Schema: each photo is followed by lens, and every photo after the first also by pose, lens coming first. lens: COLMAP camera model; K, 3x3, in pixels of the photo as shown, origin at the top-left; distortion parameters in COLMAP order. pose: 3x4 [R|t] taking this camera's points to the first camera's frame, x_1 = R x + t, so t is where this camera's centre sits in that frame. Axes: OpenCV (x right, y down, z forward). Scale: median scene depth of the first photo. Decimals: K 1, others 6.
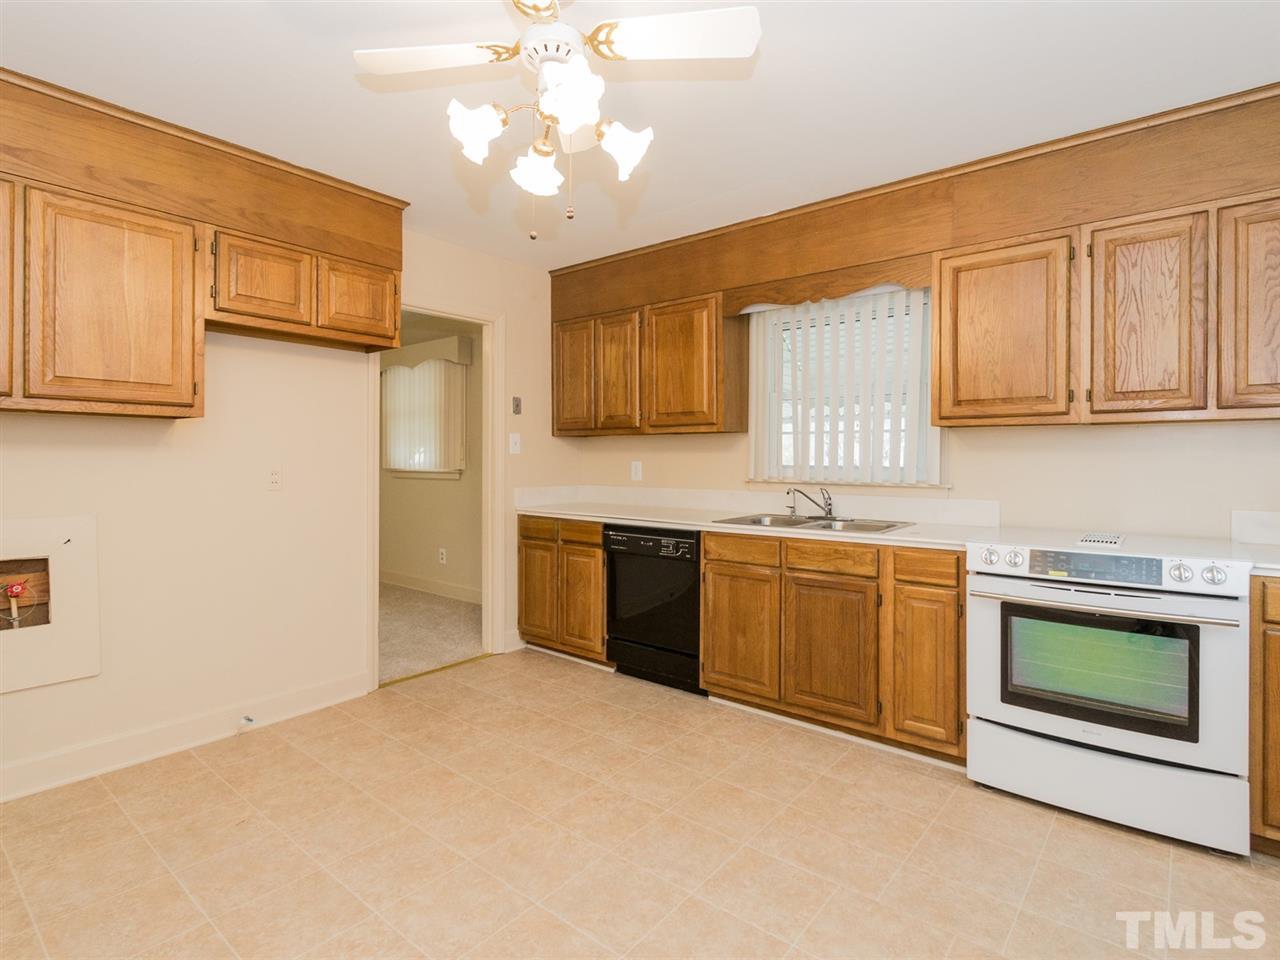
lens RADIAL K [[649.0, 0, 643.5], [0, 649.0, 477.2], [0, 0, 1]] dist [-0.010703, -0.001499]
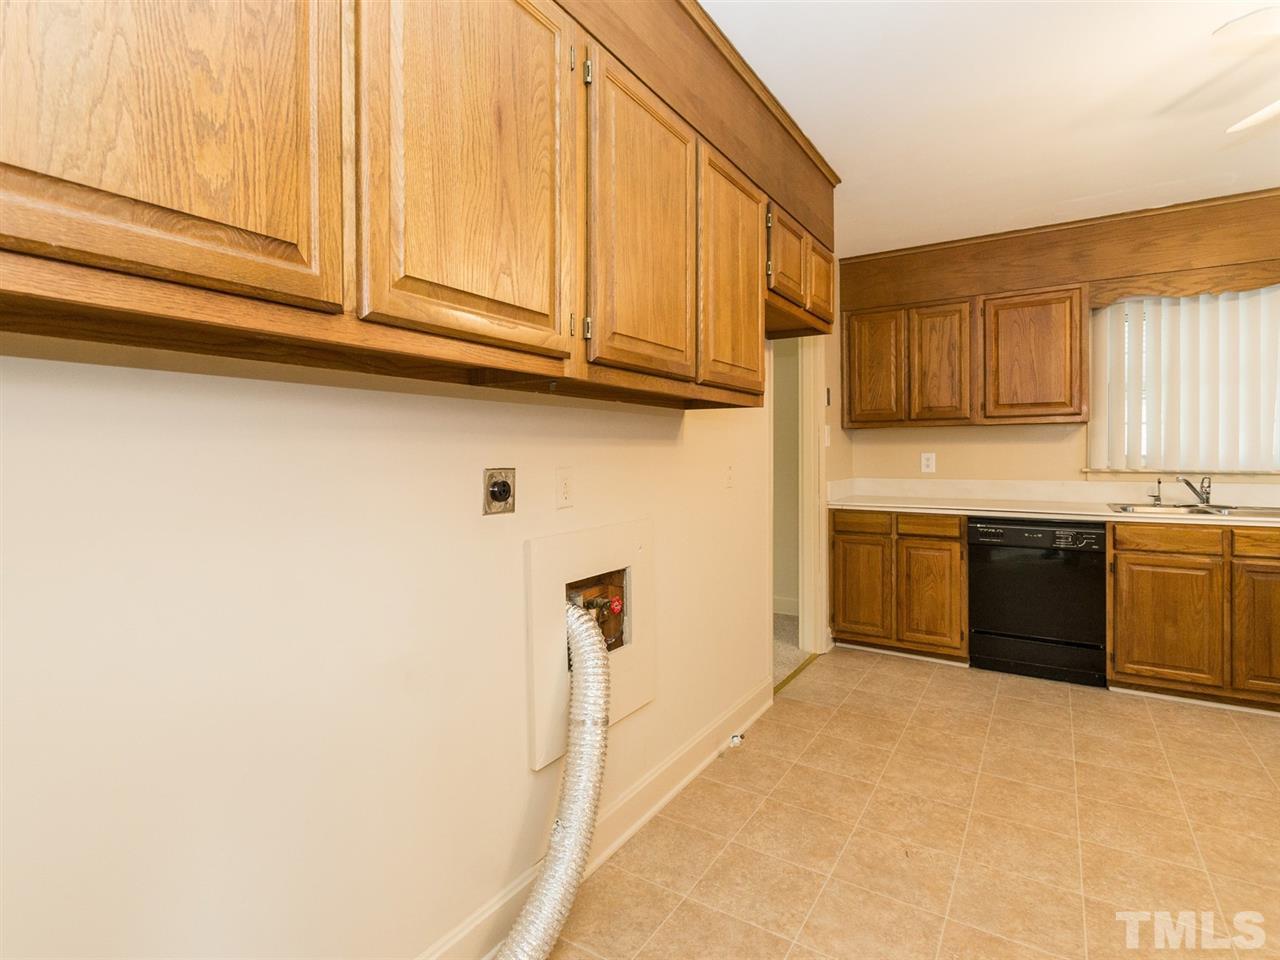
lens RADIAL K [[649.0, 0, 636.6], [0, 649.0, 448.6], [0, 0, 1]] dist [-0.010703, -0.001499]
pose [[0.994970, -0.006557, 0.099957, -0.587126], [0.010070, 0.999347, -0.034687, -0.000673], [-0.099664, 0.035519, 0.994387, 0.064824]]
